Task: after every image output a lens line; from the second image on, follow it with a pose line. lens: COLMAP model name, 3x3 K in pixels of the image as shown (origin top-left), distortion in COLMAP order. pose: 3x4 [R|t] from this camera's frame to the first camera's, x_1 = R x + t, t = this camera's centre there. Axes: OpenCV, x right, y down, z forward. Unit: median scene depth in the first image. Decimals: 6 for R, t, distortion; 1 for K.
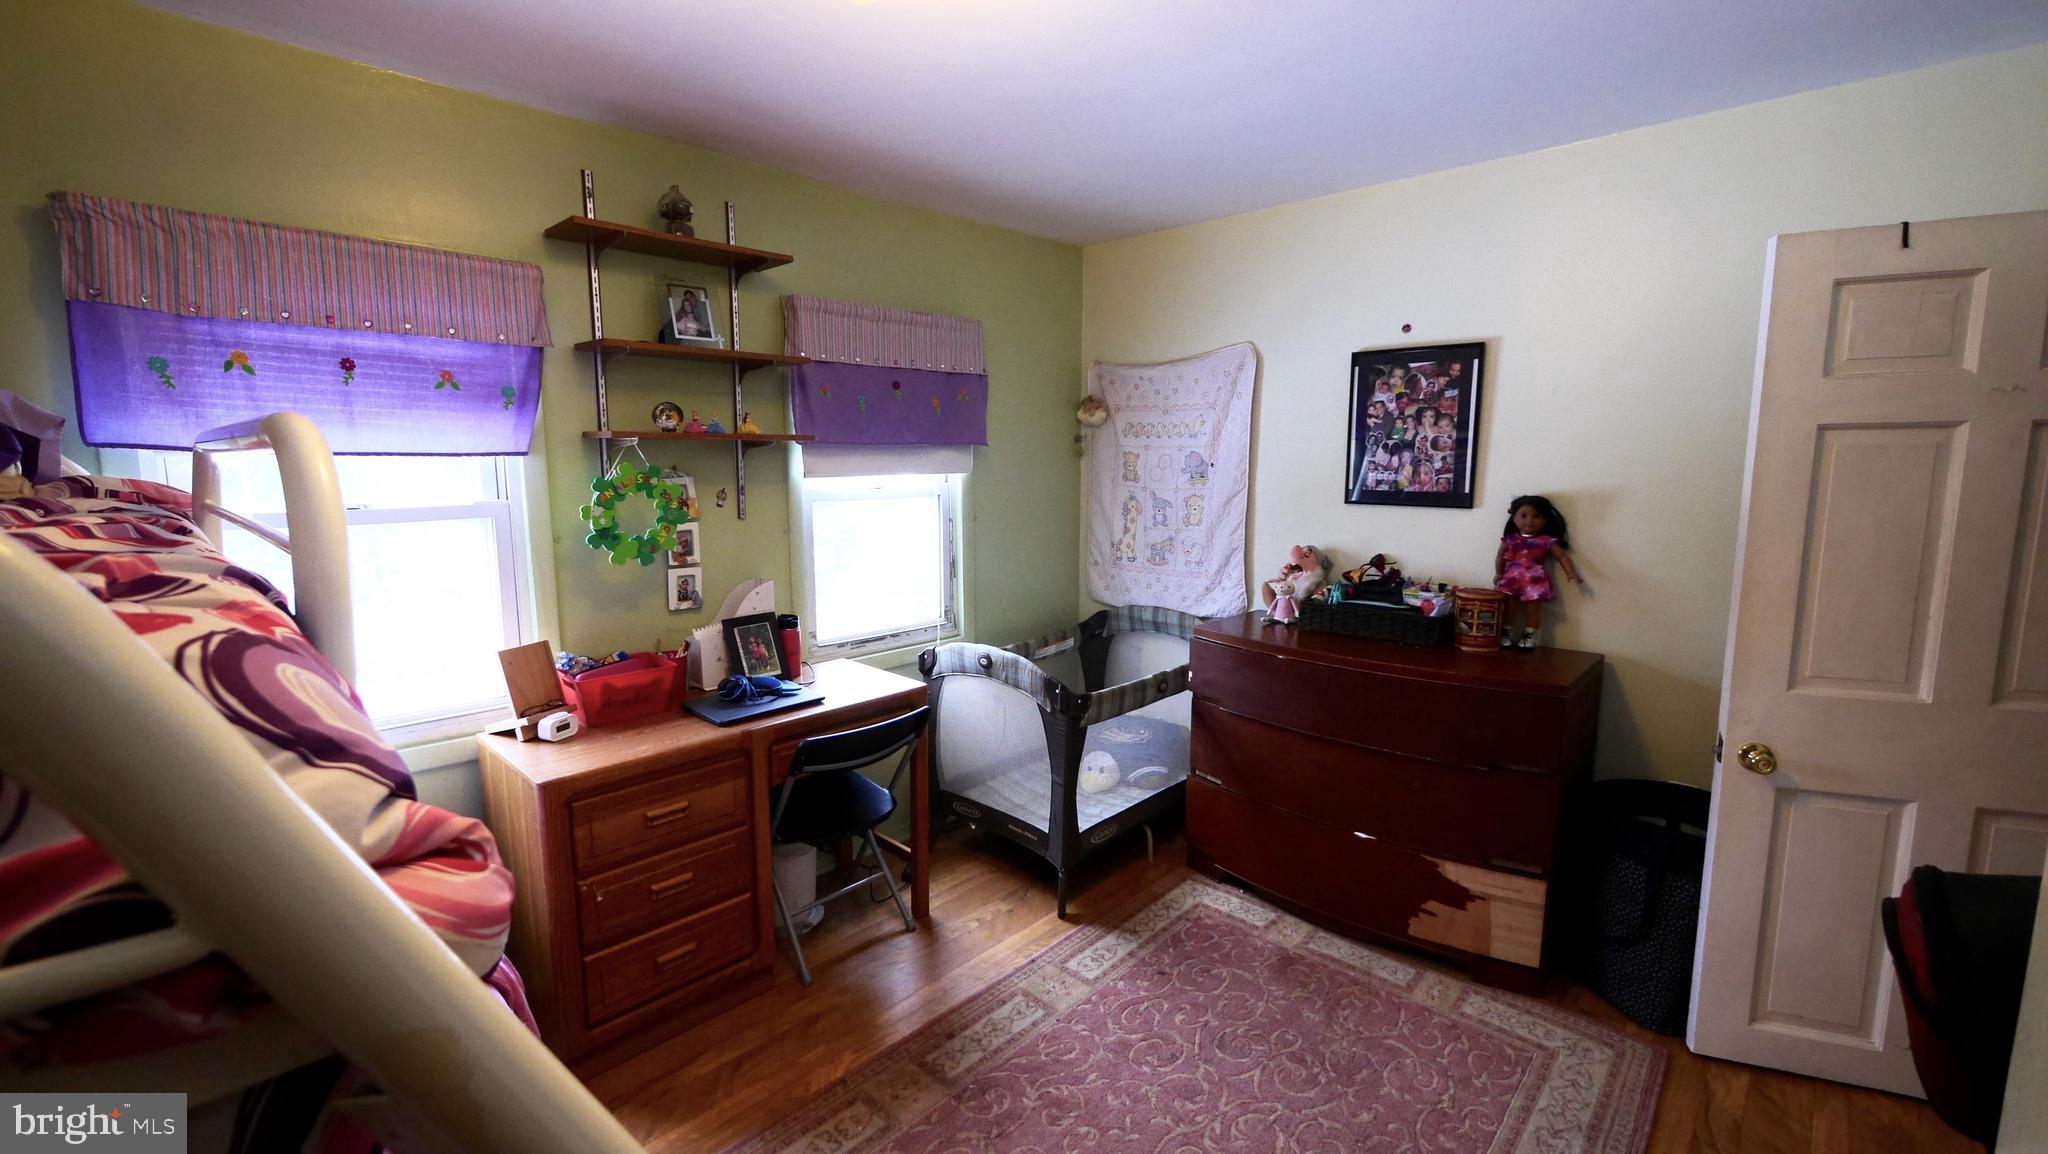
lens RADIAL K [[870.3, 0, 1023.1], [0, 870.3, 582.9], [0, 0, 1]] dist [-0.002021, 0.000519]
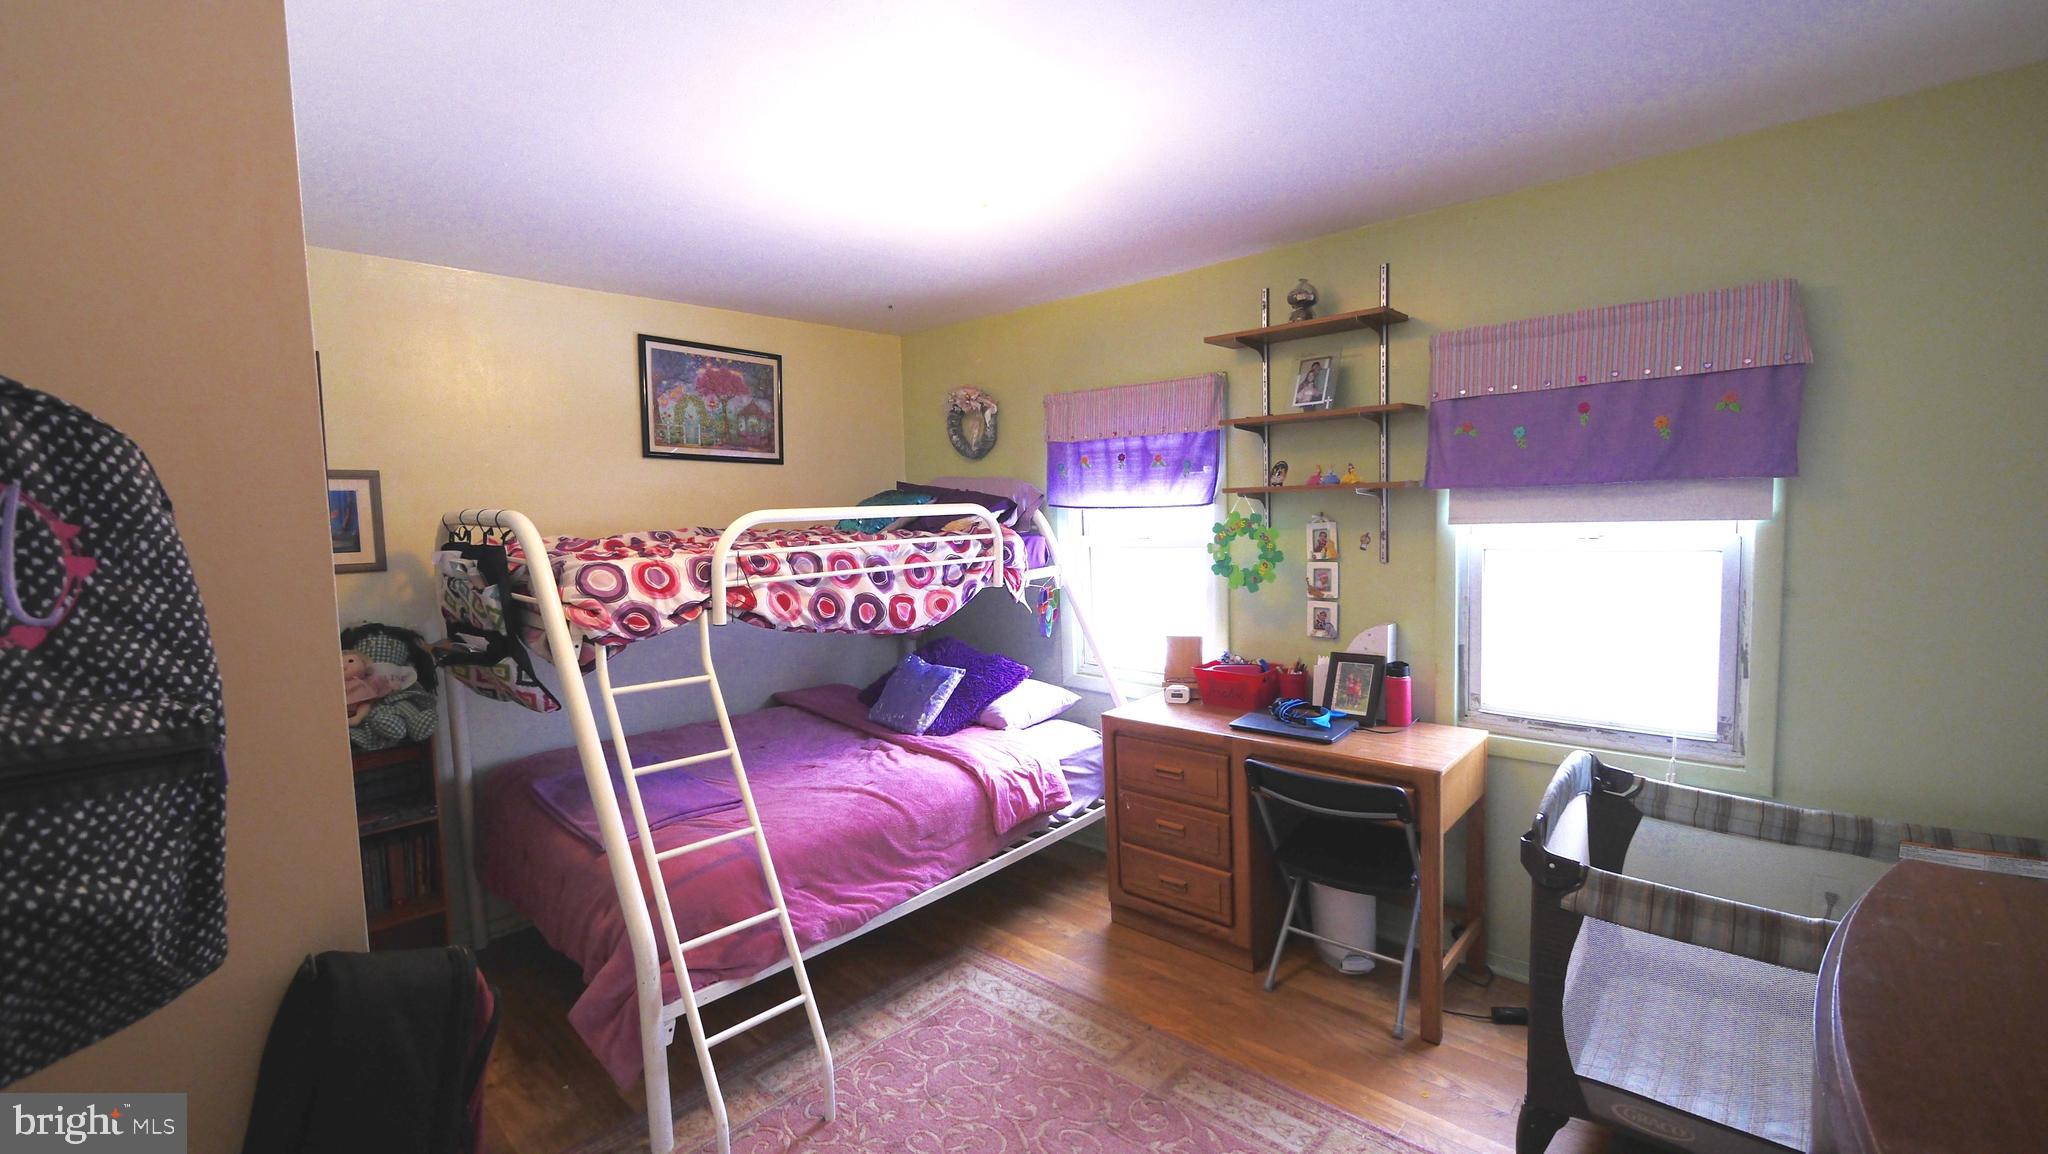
lens RADIAL K [[870.3, 0, 1023.1], [0, 870.3, 582.9], [0, 0, 1]] dist [-0.002021, 0.000519]
pose [[0.010980, 0.087961, -0.996063, 0.739986], [-0.114686, 0.989661, 0.086131, -0.094012], [0.993341, 0.113289, 0.020955, 0.580891]]
